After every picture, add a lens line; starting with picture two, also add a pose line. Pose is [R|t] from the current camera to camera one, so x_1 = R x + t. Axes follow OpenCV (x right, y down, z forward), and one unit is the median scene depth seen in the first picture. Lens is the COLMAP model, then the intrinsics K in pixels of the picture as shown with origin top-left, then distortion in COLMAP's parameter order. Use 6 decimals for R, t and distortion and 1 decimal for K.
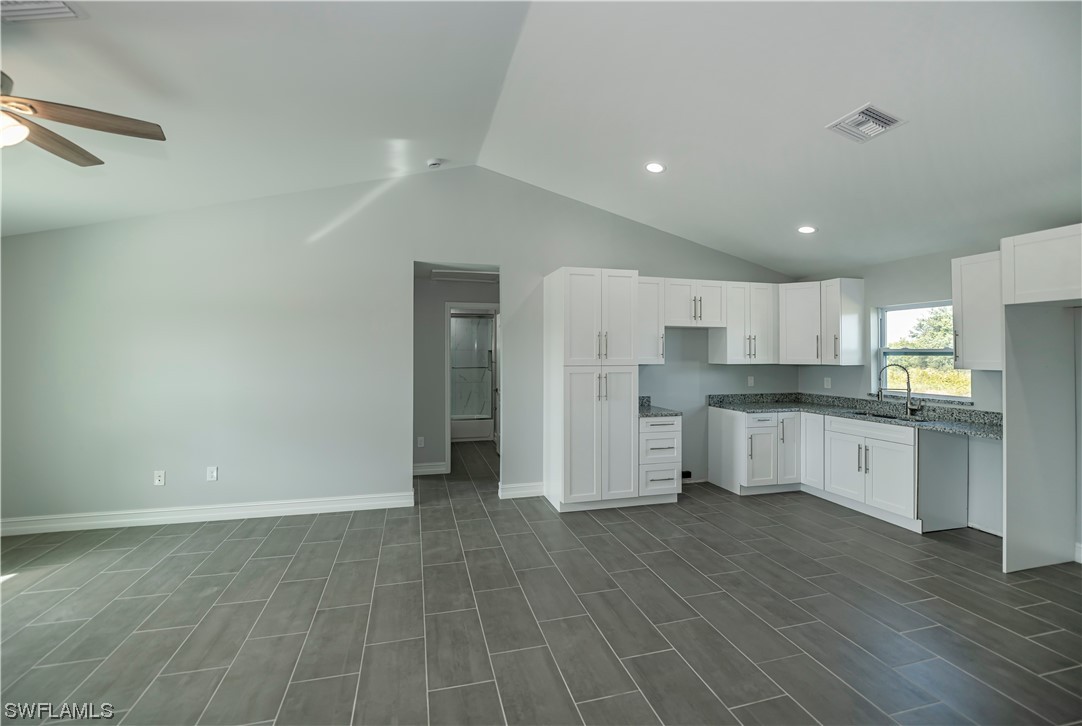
lens RADIAL K [[452.6, 0, 531.9], [0, 452.6, 338.9], [0, 0, 1]] dist [-0.019335, 0.000268]
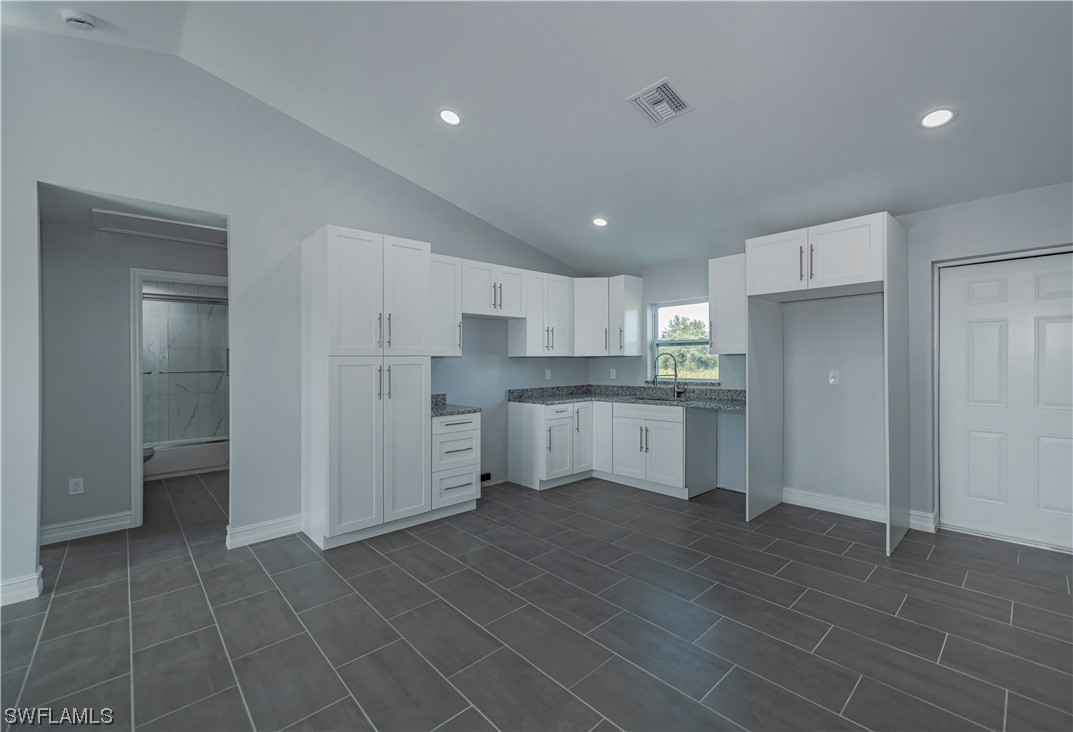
lens RADIAL K [[449.9, 0, 581.4], [0, 449.9, 354.6], [0, 0, 1]] dist [0.000688, 0.001711]
pose [[0.857465, -0.003941, 0.514527, 0.047877], [-0.003921, 0.999892, 0.014194, 0.046966], [-0.514527, -0.014188, 0.857357, 0.143572]]
